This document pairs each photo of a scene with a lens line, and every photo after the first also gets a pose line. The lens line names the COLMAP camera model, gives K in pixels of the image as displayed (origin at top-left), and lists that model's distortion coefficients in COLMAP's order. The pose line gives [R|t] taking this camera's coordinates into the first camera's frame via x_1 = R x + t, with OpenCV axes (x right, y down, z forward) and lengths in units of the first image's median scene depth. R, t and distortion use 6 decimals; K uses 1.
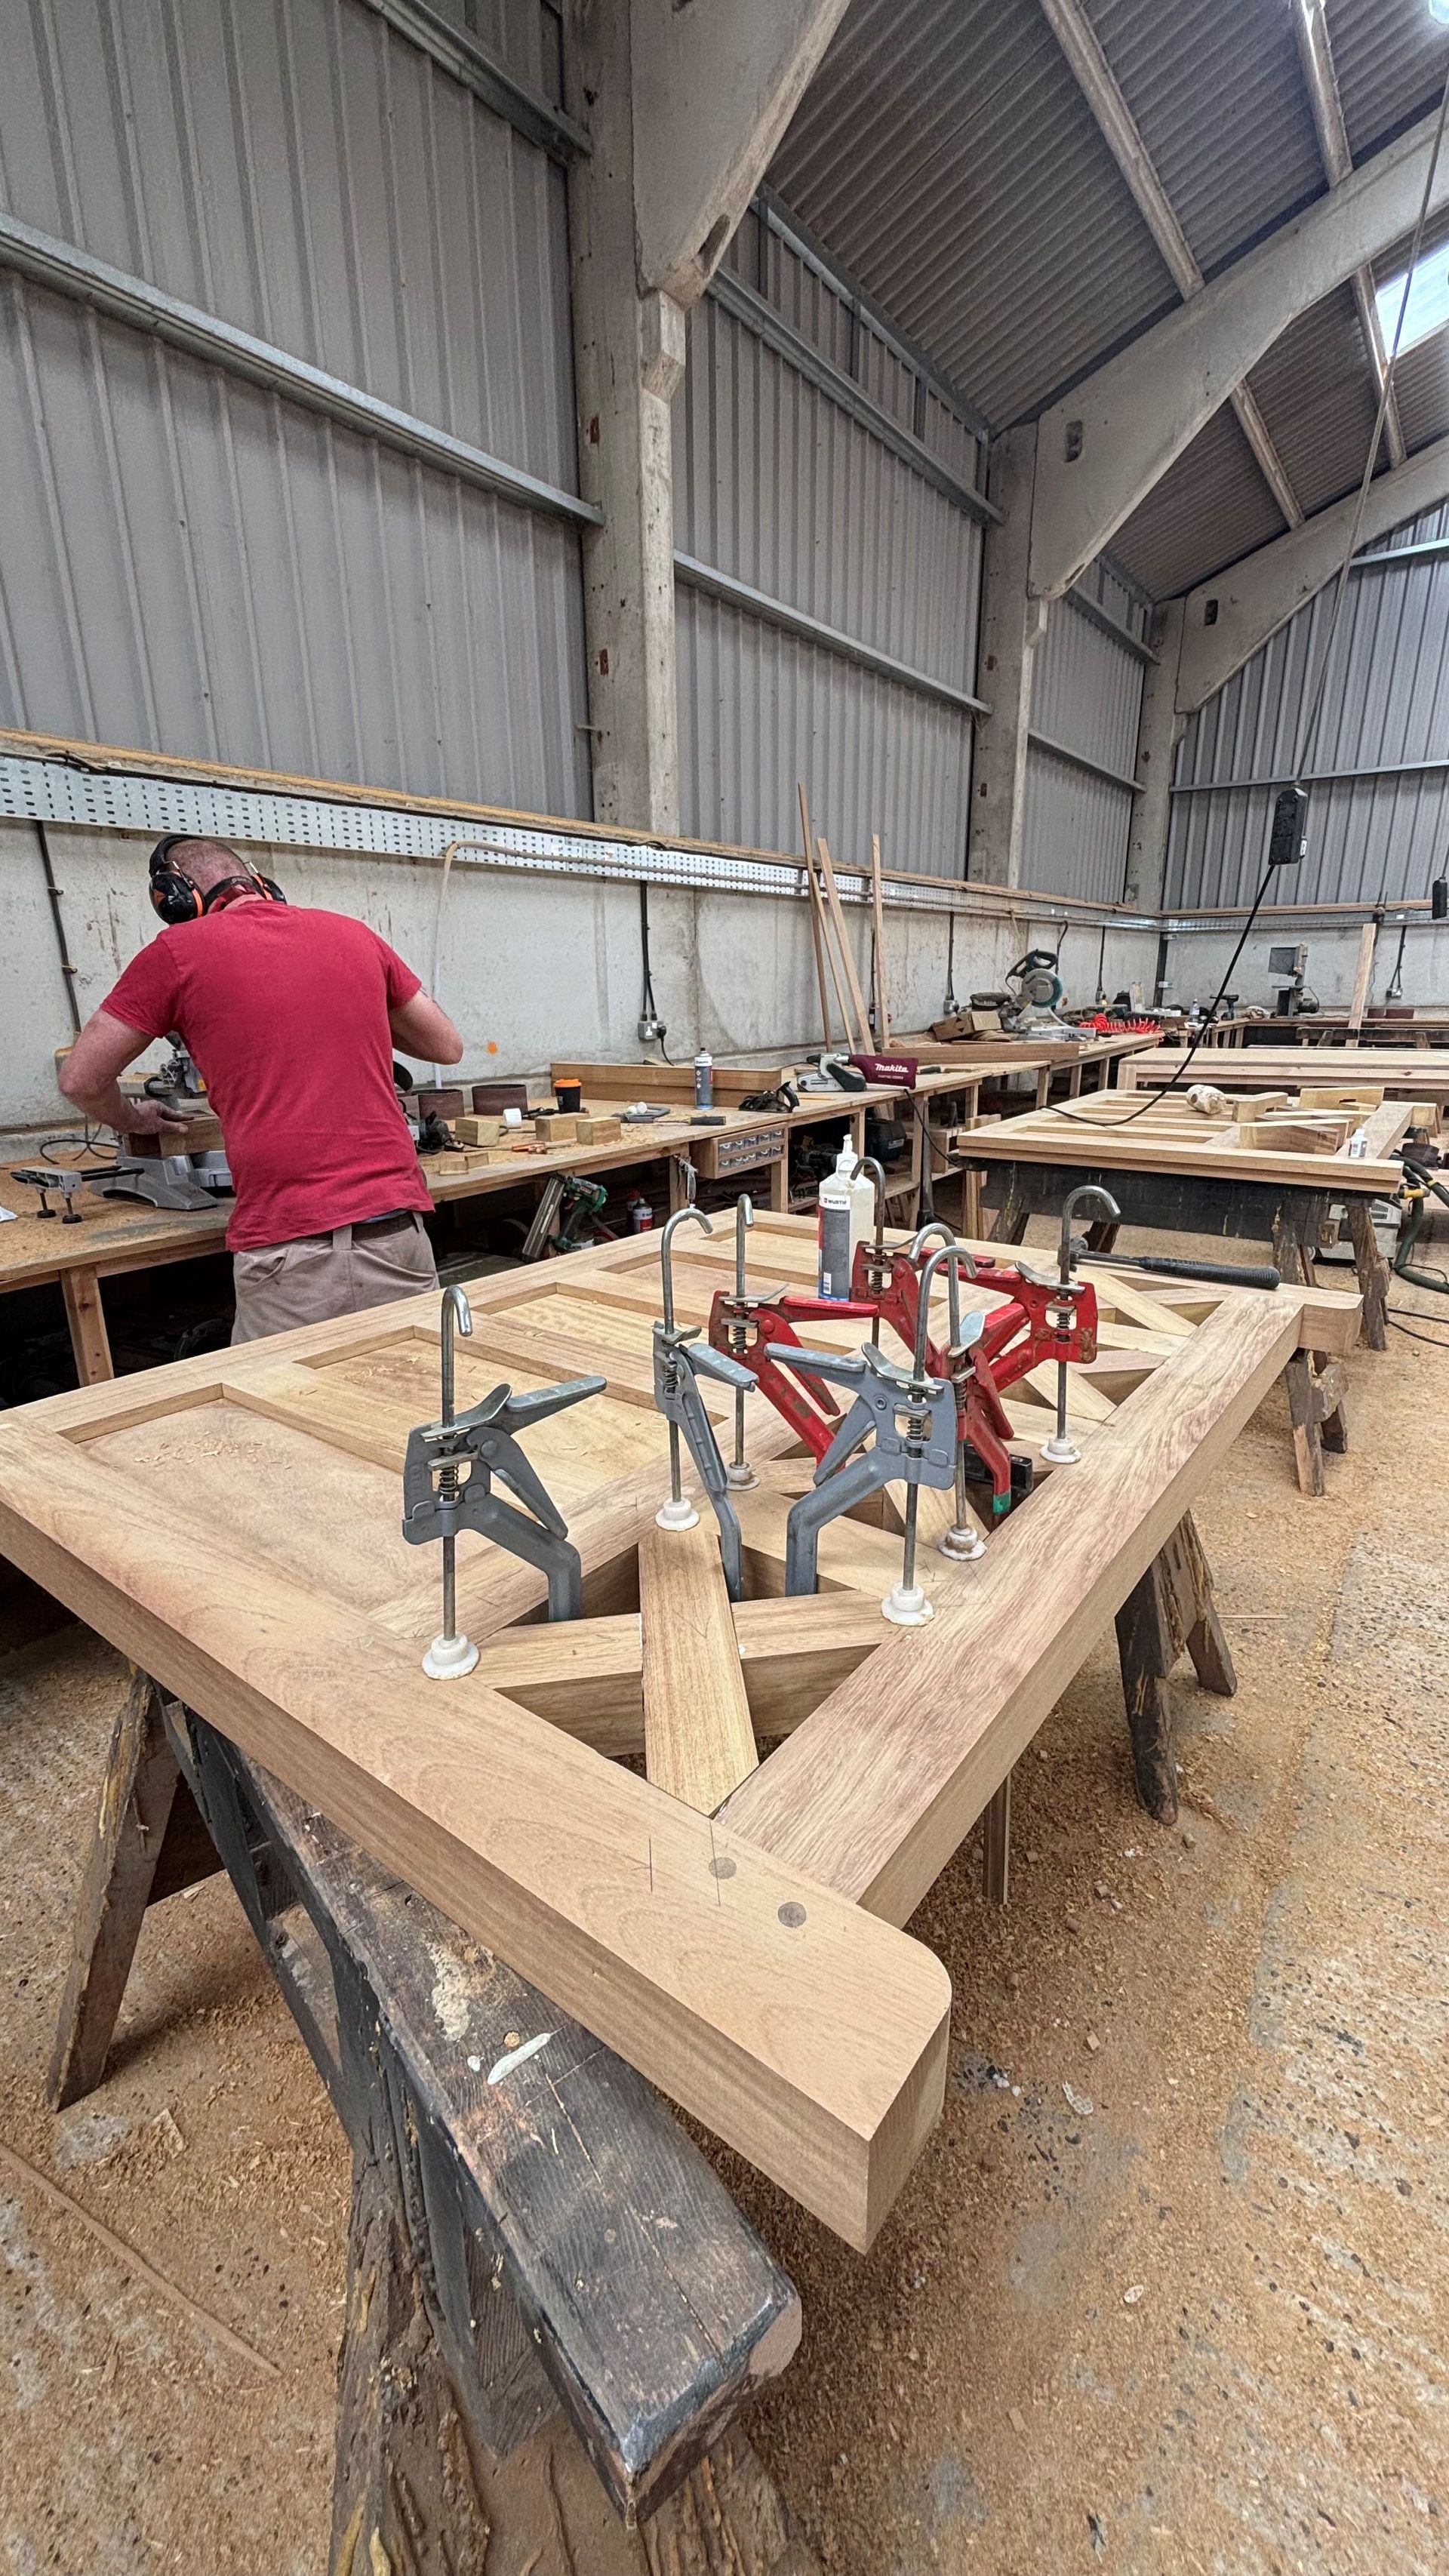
lens RADIAL K [[1037.2, 0, 737.2], [0, 1037.2, 1280.9], [0, 0, 1]] dist [0.000612, -0.000055]
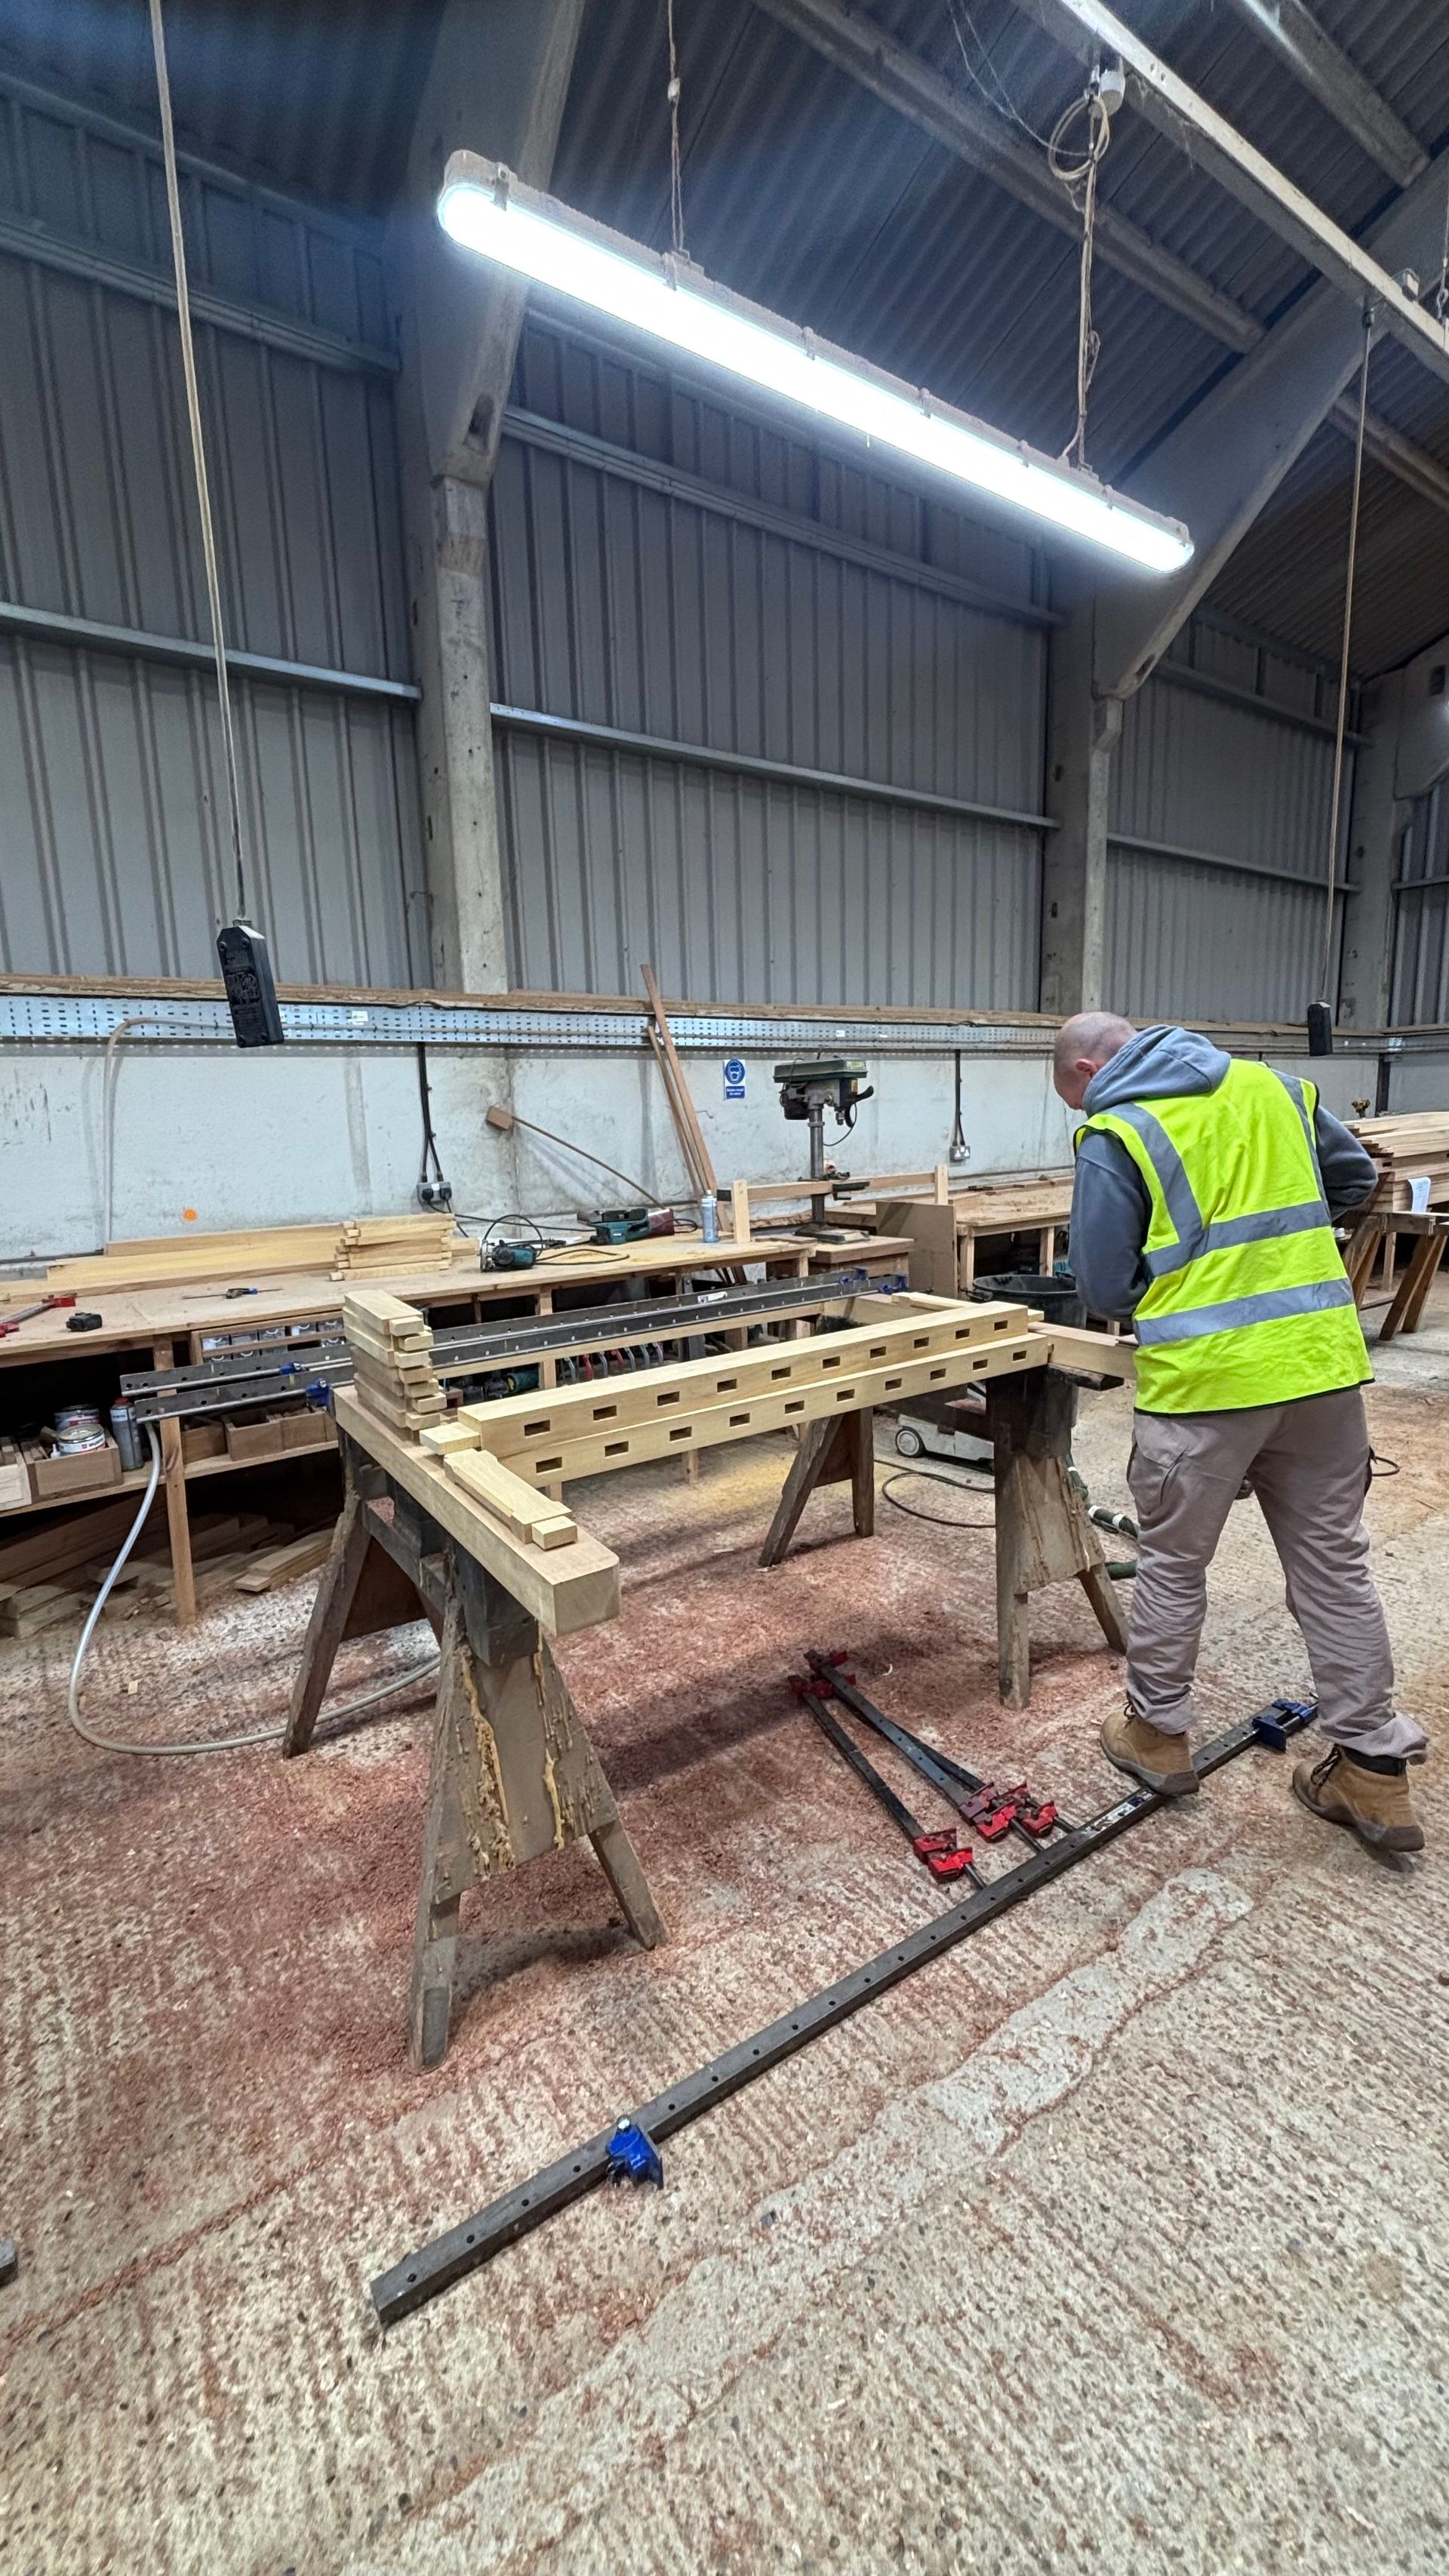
lens RADIAL K [[1037.2, 0, 737.2], [0, 1037.2, 1280.9], [0, 0, 1]] dist [0.000612, -0.000055]
pose [[0.943634, 0.041599, -0.328365, 0.306166], [-0.077784, 0.992158, -0.097838, -0.056737], [0.321720, 0.117865, 0.939470, 0.130730]]
